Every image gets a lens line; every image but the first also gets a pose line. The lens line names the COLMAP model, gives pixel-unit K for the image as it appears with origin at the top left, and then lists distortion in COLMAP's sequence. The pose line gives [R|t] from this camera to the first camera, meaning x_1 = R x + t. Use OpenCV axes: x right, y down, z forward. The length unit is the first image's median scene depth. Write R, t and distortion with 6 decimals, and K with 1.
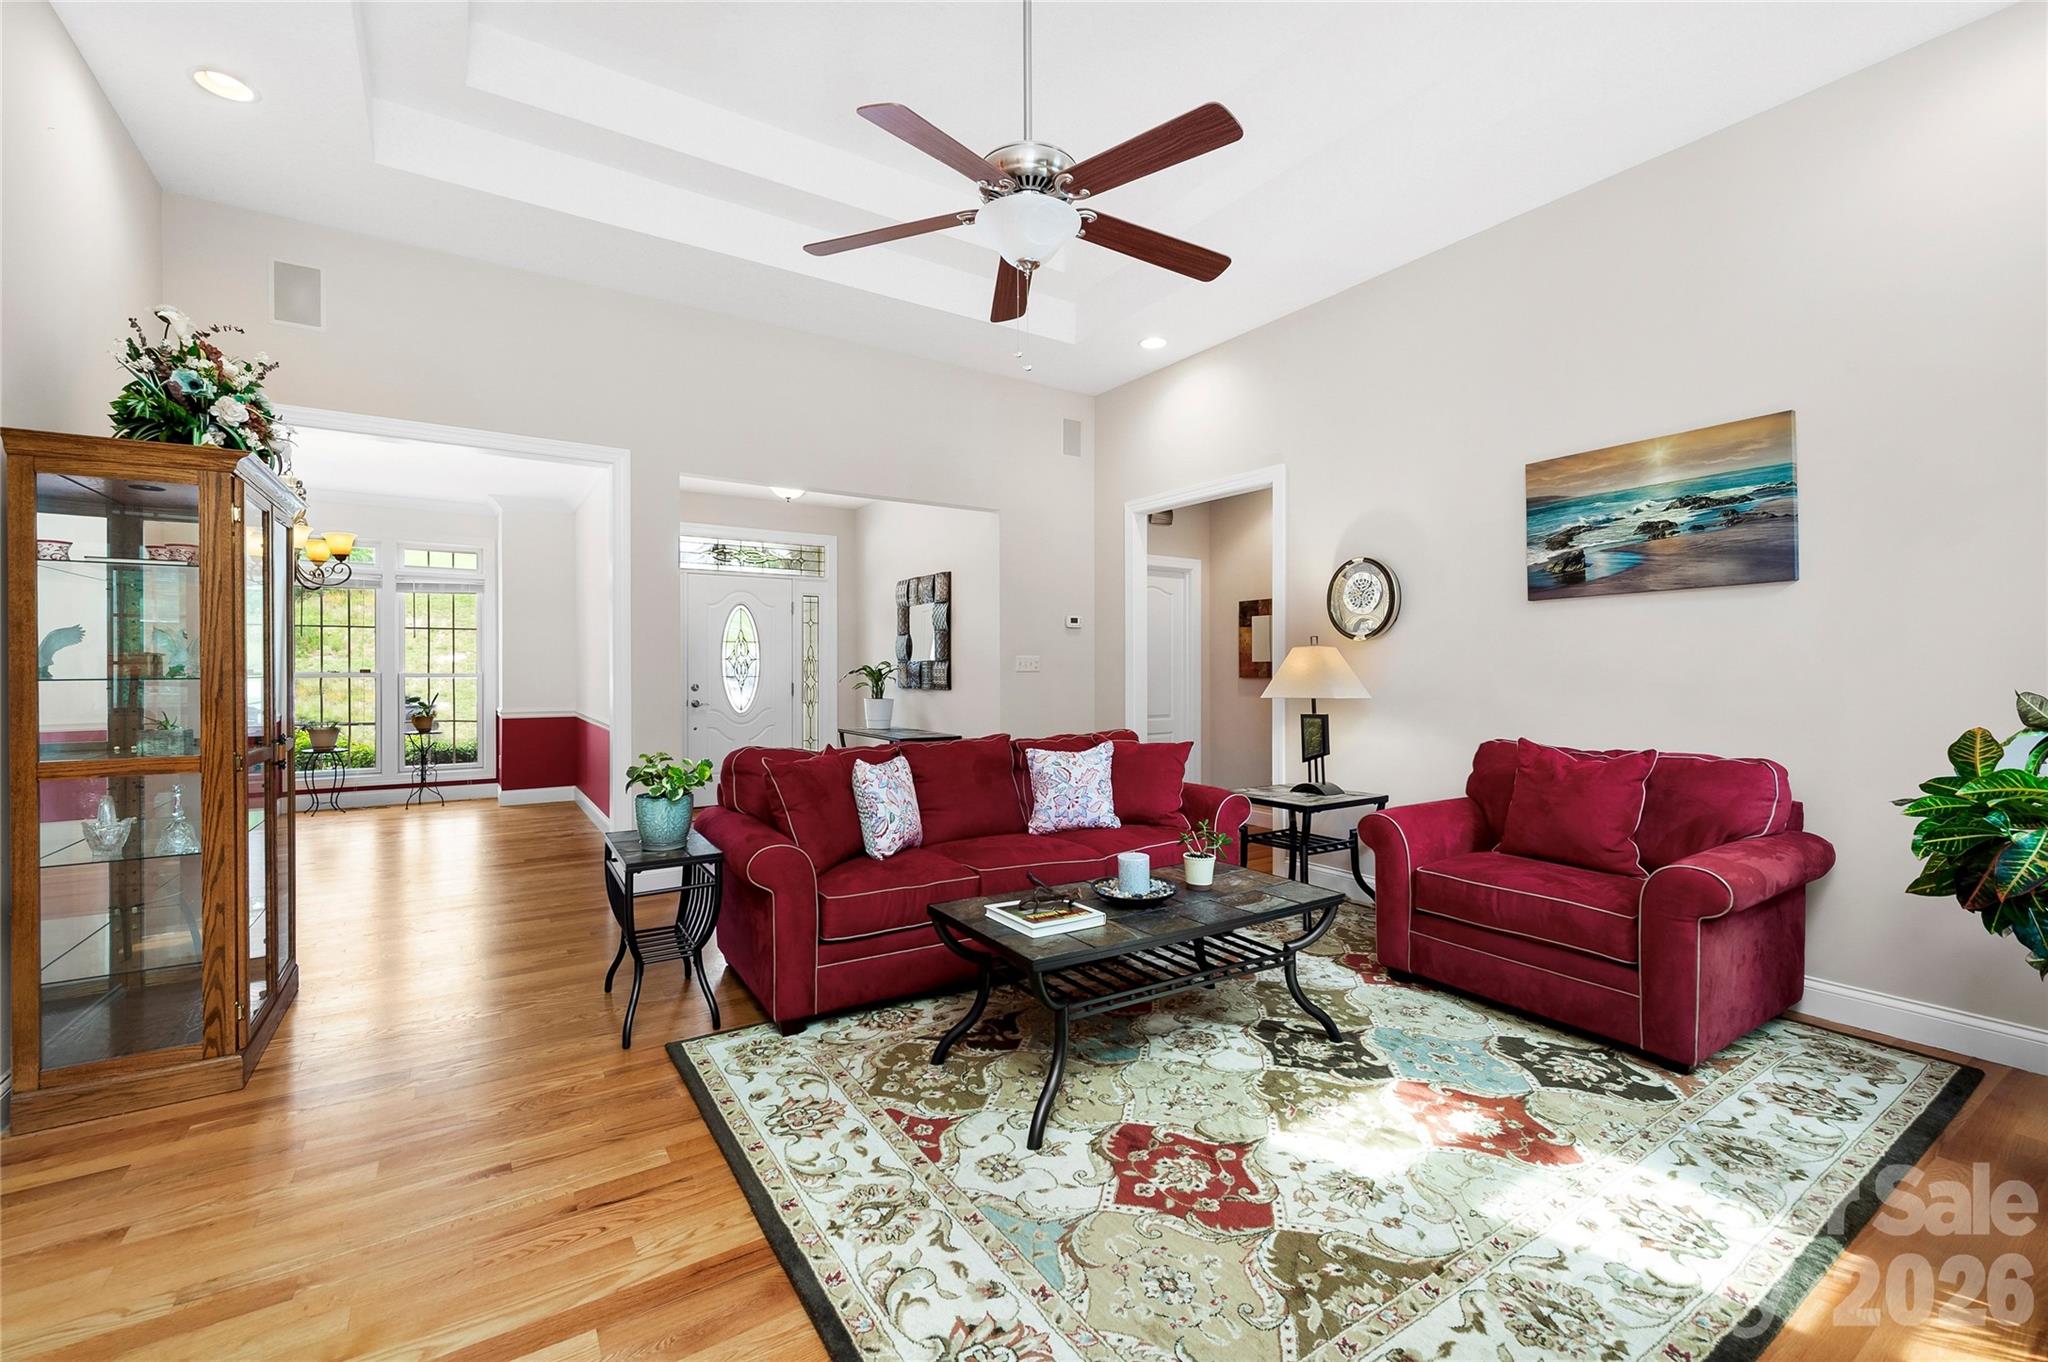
lens RADIAL K [[857.5, 0, 1012.6], [0, 857.5, 674.3], [0, 0, 1]] dist [0.016576, -0.005709]
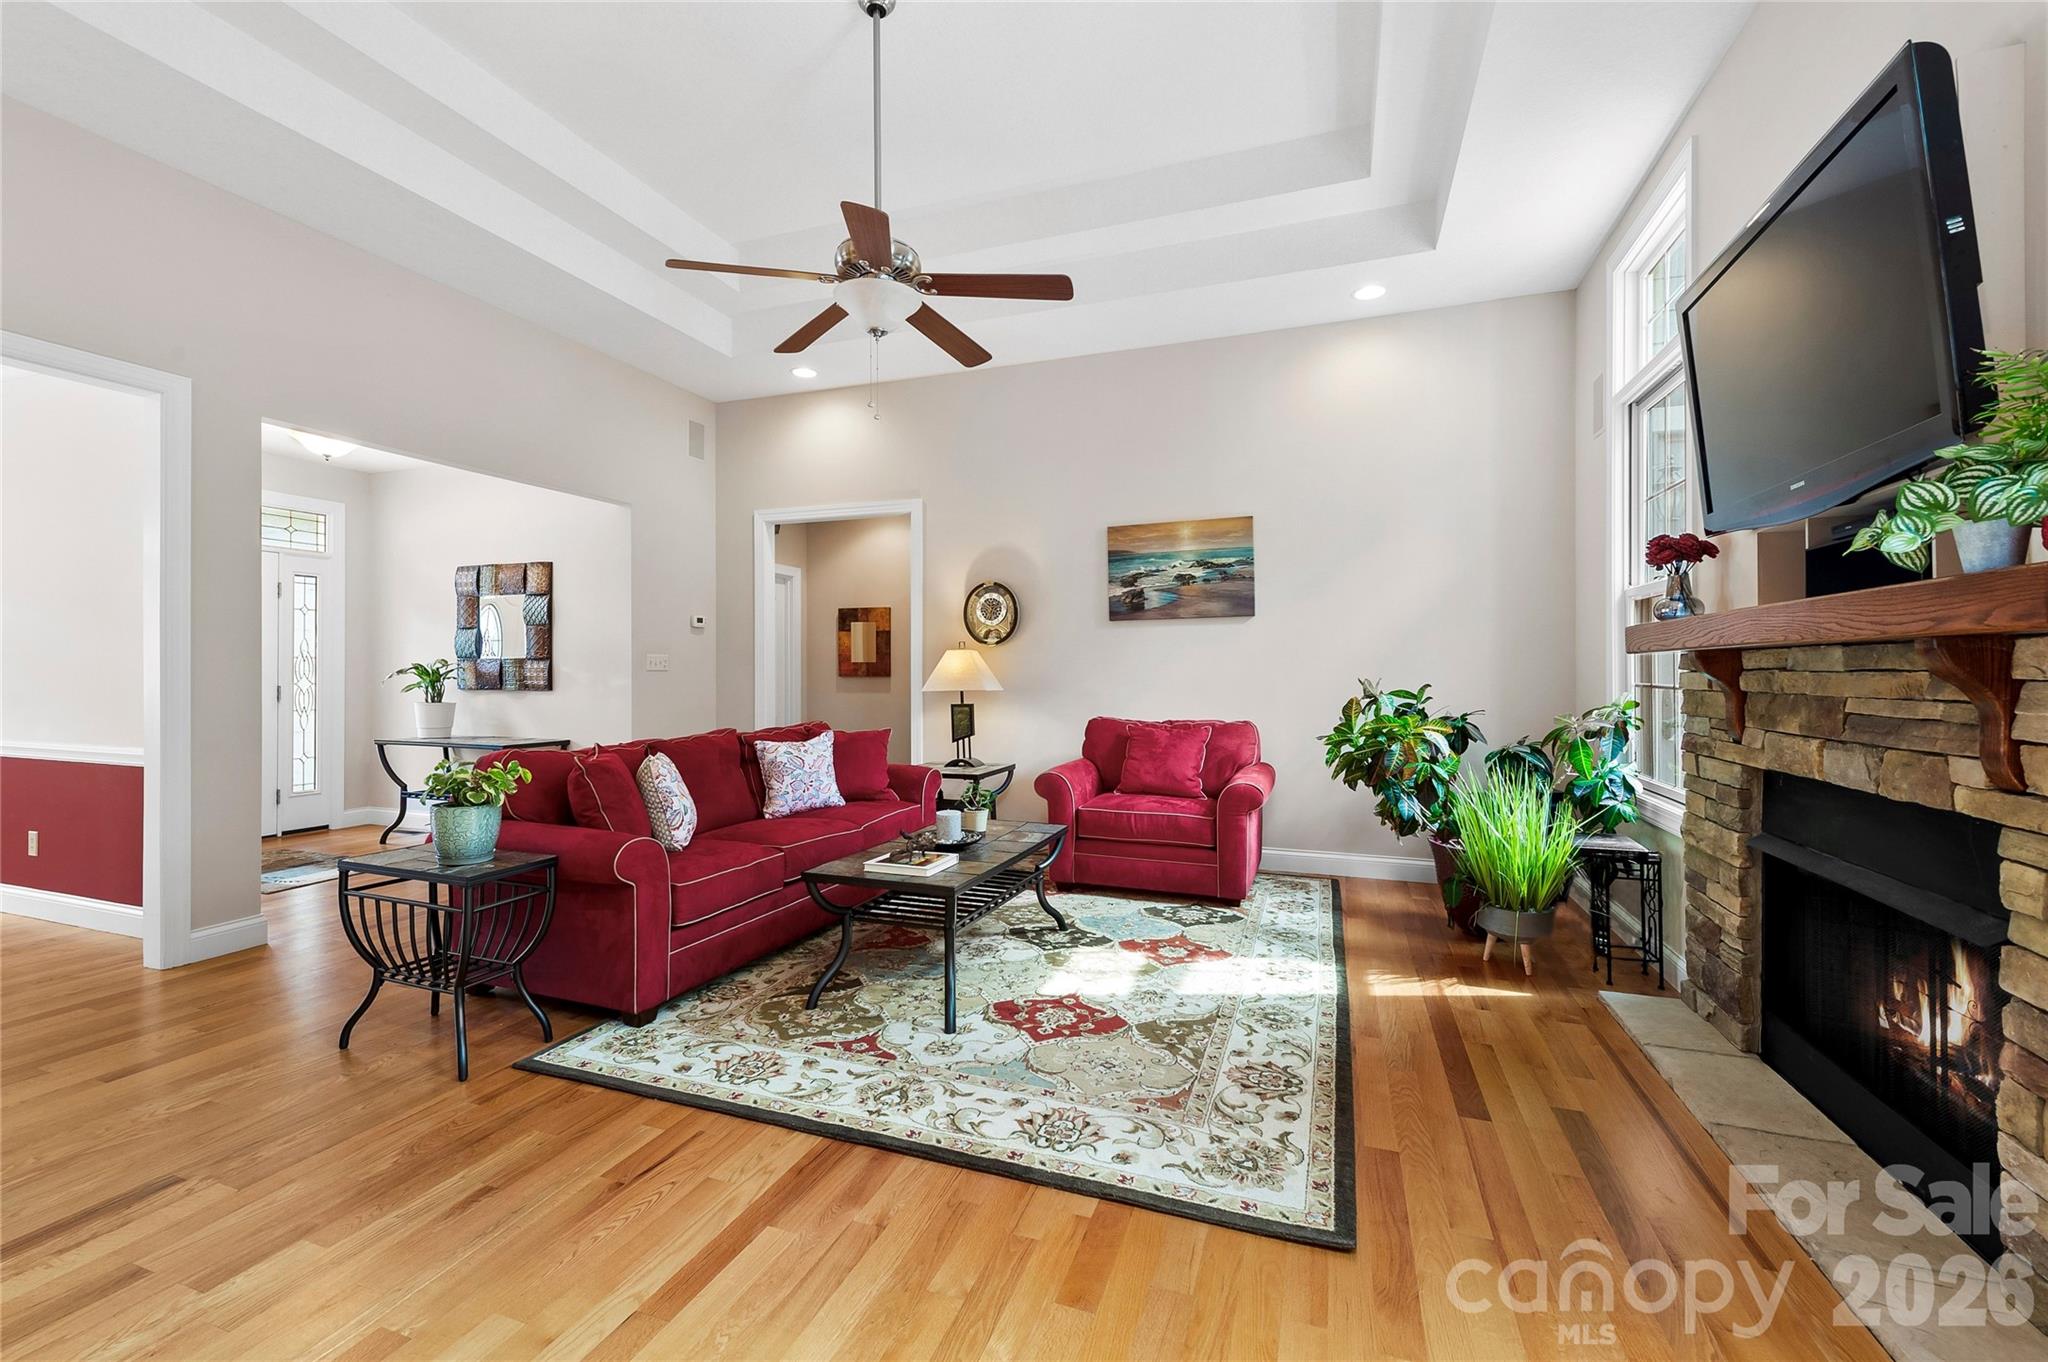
lens RADIAL K [[857.5, 0, 1015.3], [0, 857.5, 663.5], [0, 0, 1]] dist [0.016576, -0.005709]
pose [[0.801316, 0.006571, 0.598205, -0.509339], [0.003436, 0.999873, -0.015586, 0.010991], [-0.598231, 0.014545, 0.801192, -0.077809]]
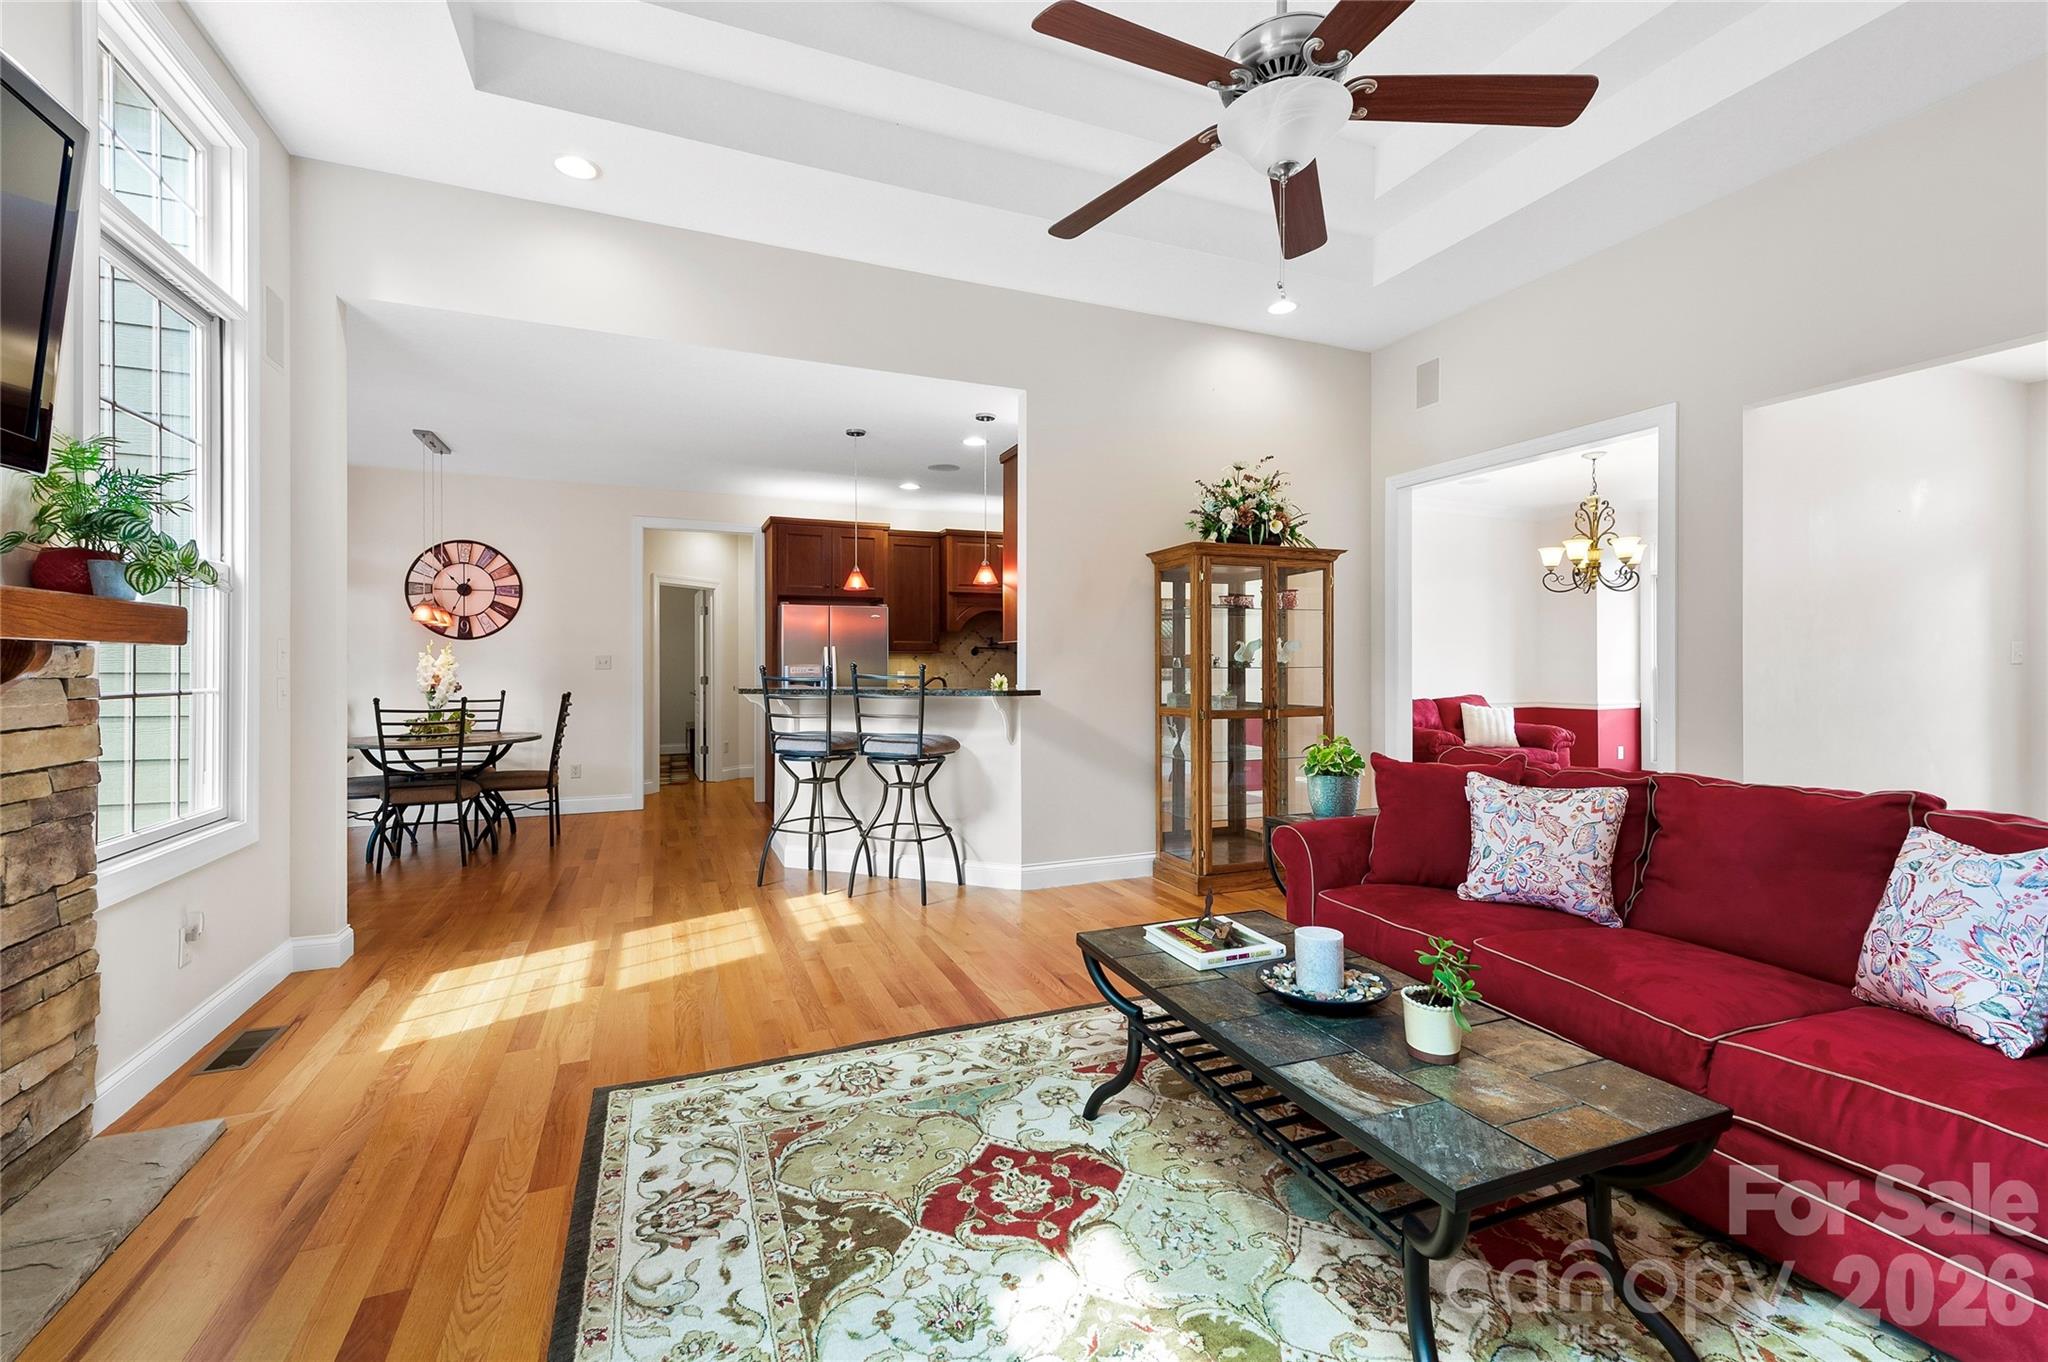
lens RADIAL K [[857.5, 0, 1024.9], [0, 857.5, 660.7], [0, 0, 1]] dist [0.016576, -0.005709]
pose [[-0.173252, -0.001113, -0.984877, 0.811108], [-0.008322, 0.999965, 0.000334, -0.005202], [0.984842, 0.008254, -0.173256, 0.831436]]
